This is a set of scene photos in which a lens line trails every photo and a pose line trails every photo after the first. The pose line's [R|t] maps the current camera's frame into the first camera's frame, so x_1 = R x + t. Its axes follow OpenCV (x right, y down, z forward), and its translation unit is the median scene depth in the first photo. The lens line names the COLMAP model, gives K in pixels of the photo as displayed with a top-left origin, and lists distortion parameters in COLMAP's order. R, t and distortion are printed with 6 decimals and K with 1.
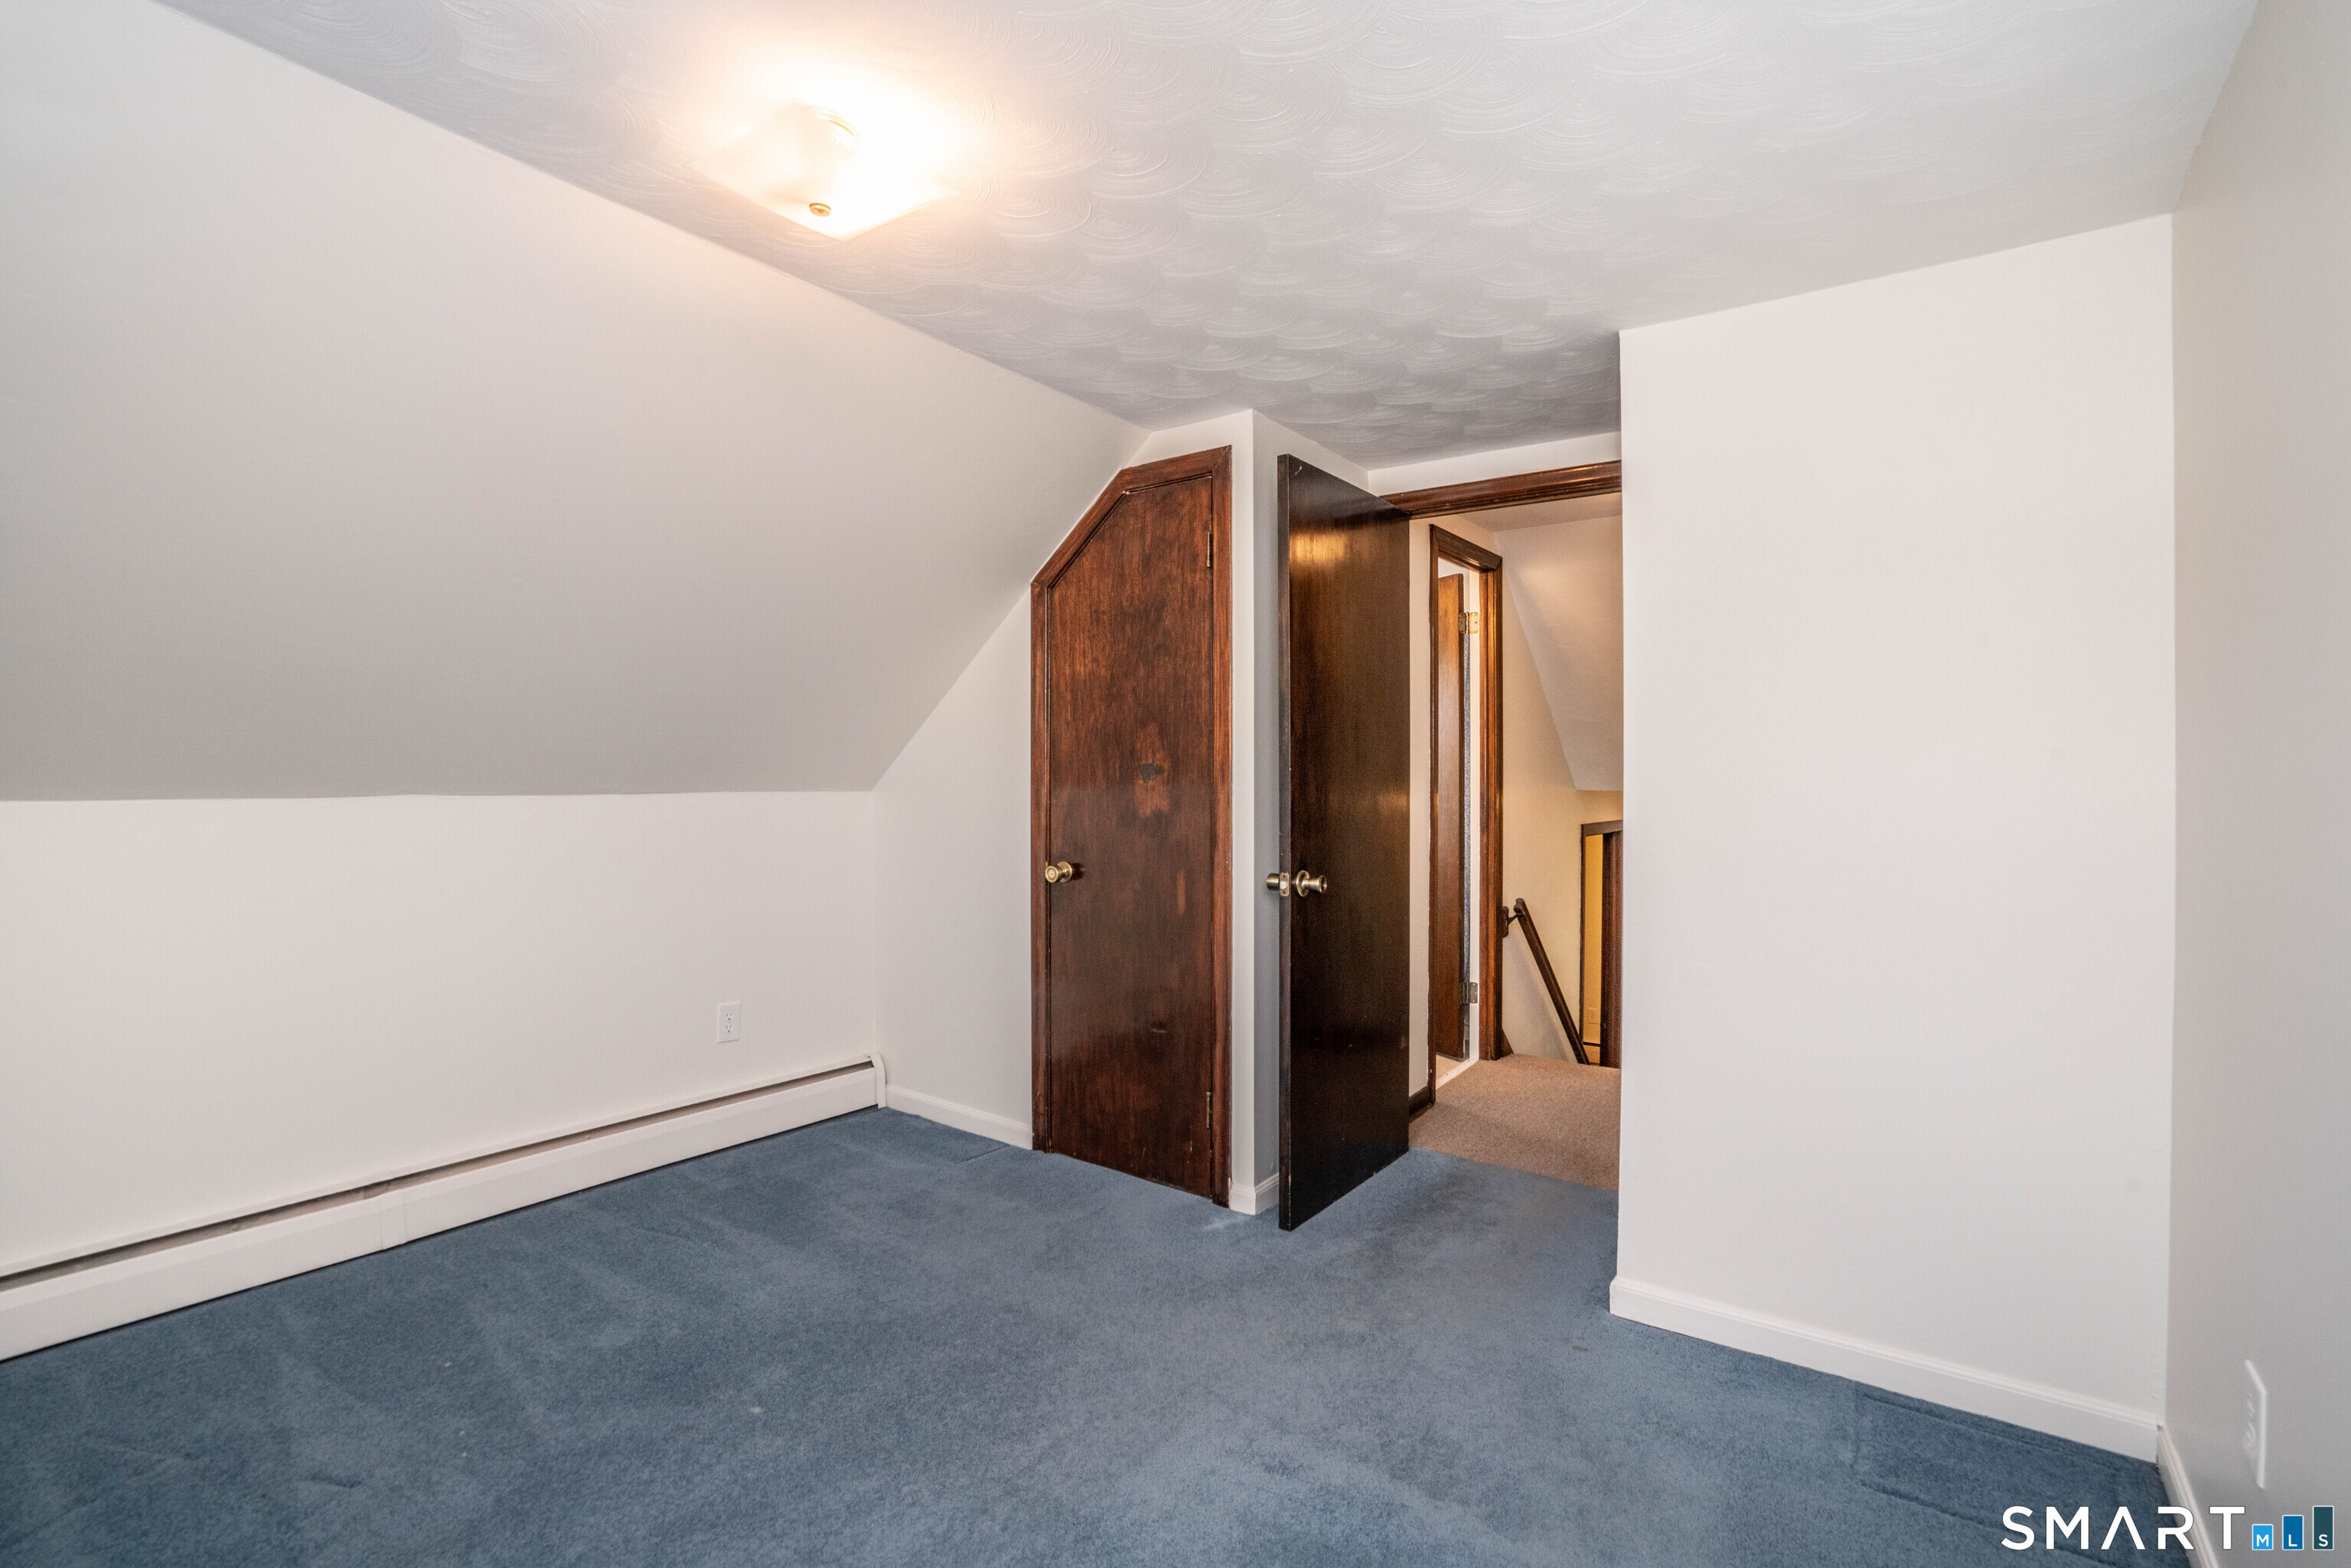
lens RADIAL K [[1083.4, 0, 1176.3], [0, 1083.4, 777.8], [0, 0, 1]] dist [-0.016795, 0.001638]
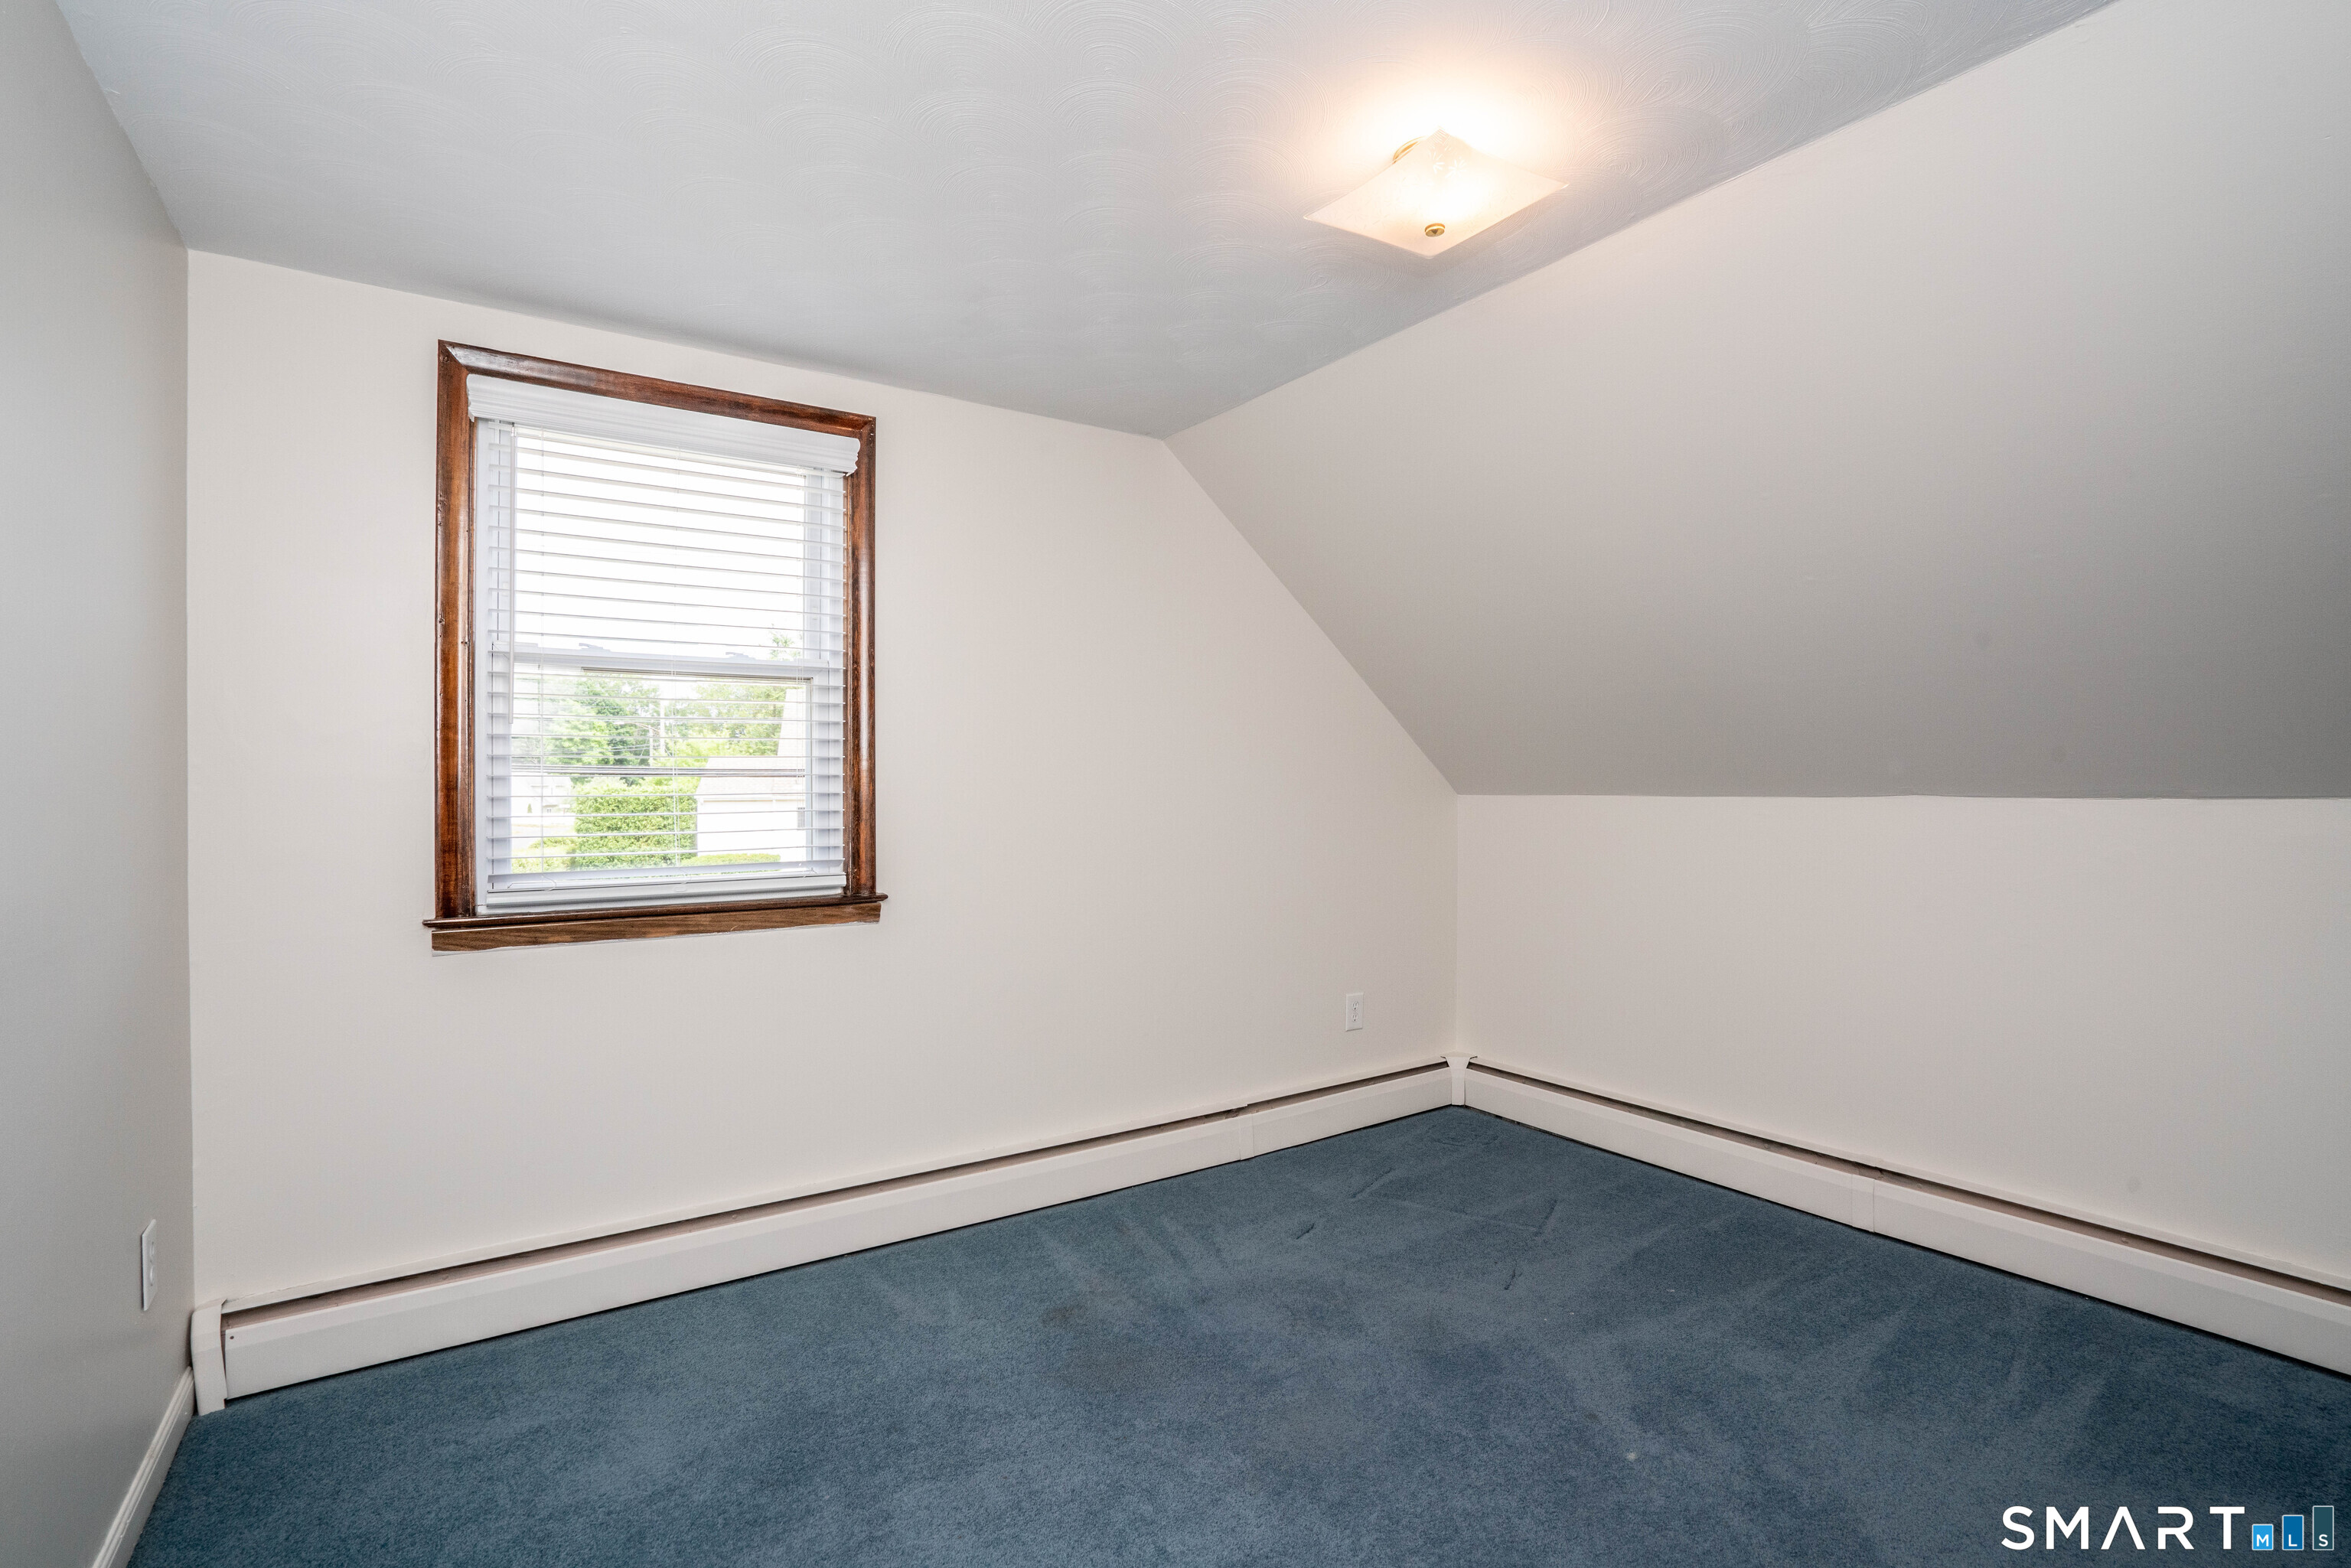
lens RADIAL K [[1083.4, 0, 1175.4], [0, 1083.4, 789.2], [0, 0, 1]] dist [-0.016795, 0.001638]
pose [[-0.339910, 0.004594, -0.940447, 0.498494], [0.007379, 0.999970, 0.002217, 0.002517], [0.940429, -0.006186, -0.339934, 0.762719]]
